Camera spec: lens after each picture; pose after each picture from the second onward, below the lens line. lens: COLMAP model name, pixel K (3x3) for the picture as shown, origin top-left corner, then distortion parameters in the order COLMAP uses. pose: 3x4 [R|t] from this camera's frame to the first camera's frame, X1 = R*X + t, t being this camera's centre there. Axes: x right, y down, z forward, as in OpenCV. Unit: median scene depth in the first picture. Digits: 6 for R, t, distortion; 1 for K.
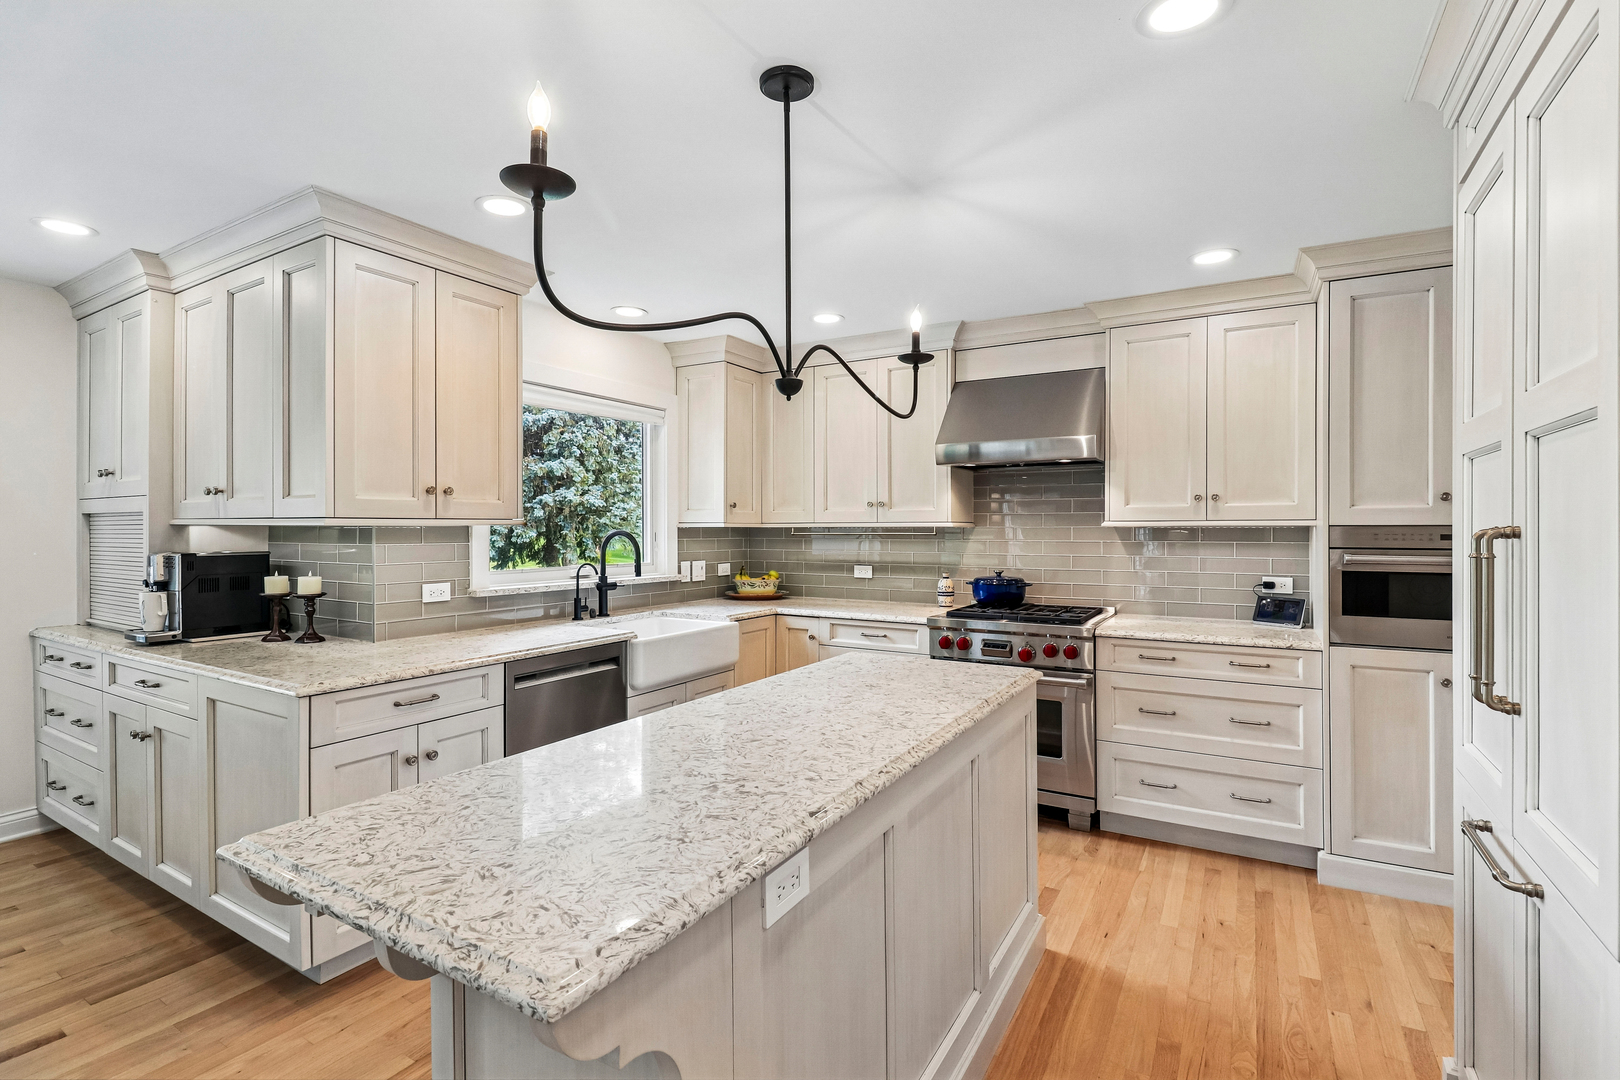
lens RADIAL K [[751.7, 0, 803.8], [0, 751.7, 529.0], [0, 0, 1]] dist [0.002223, -0.015530]
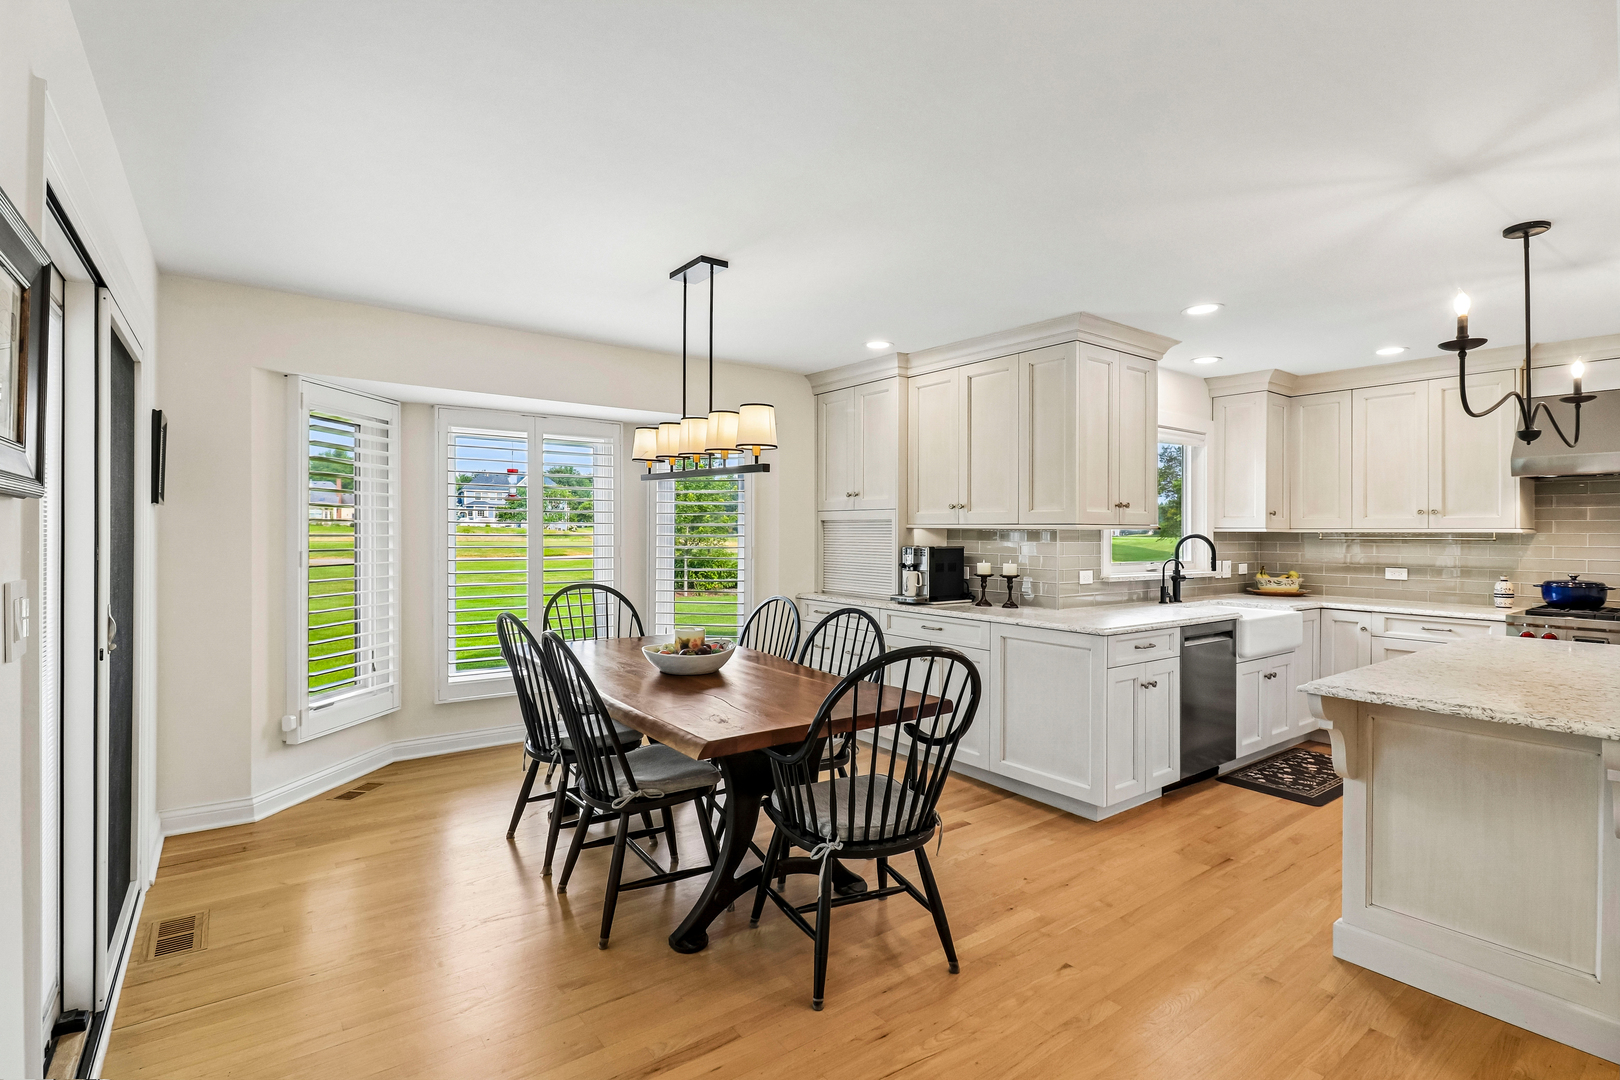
lens RADIAL K [[751.7, 0, 803.8], [0, 751.7, 529.0], [0, 0, 1]] dist [0.002223, -0.015530]
pose [[0.919669, 0.004922, -0.392663, -0.357784], [-0.007474, 0.999960, -0.004970, 0.004772], [0.392622, 0.007505, 0.919669, -0.418500]]
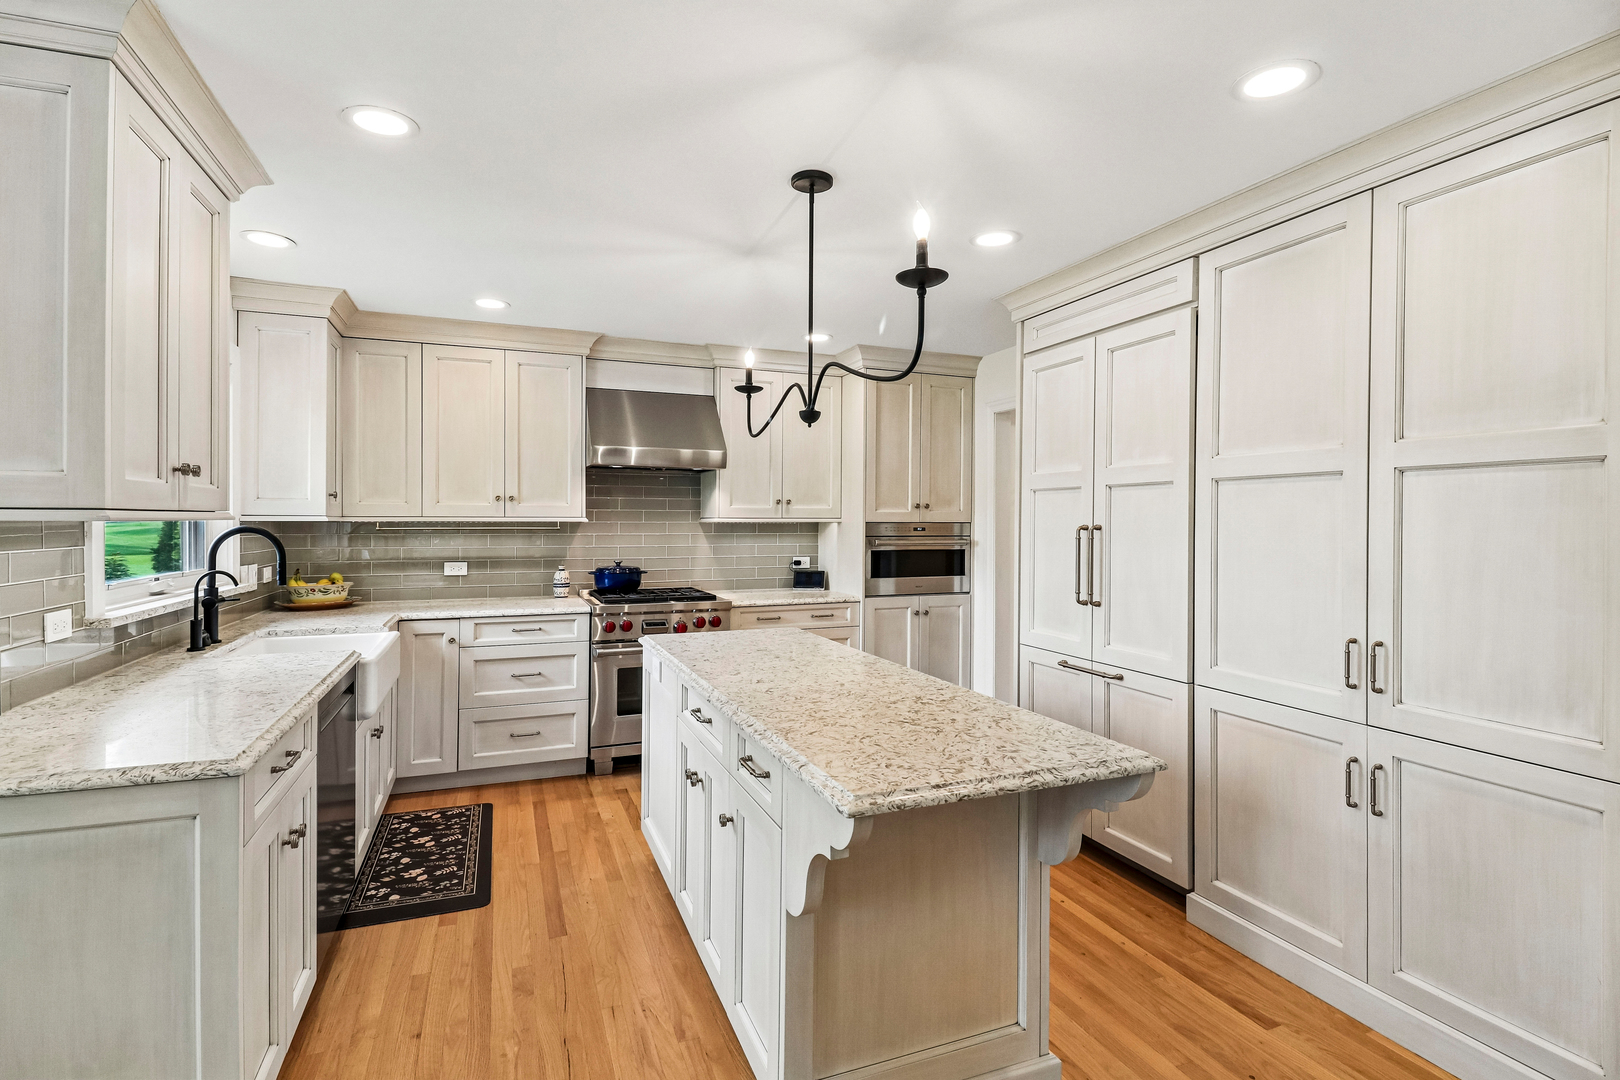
lens RADIAL K [[755.9, 0, 795.0], [0, 755.9, 522.2], [0, 0, 1]] dist [0.001699, -0.016142]
pose [[0.615644, 0.001568, 0.788023, -0.508646], [-0.002042, 0.999998, -0.000395, -0.002509], [-0.788022, -0.001366, 0.615646, 0.104109]]
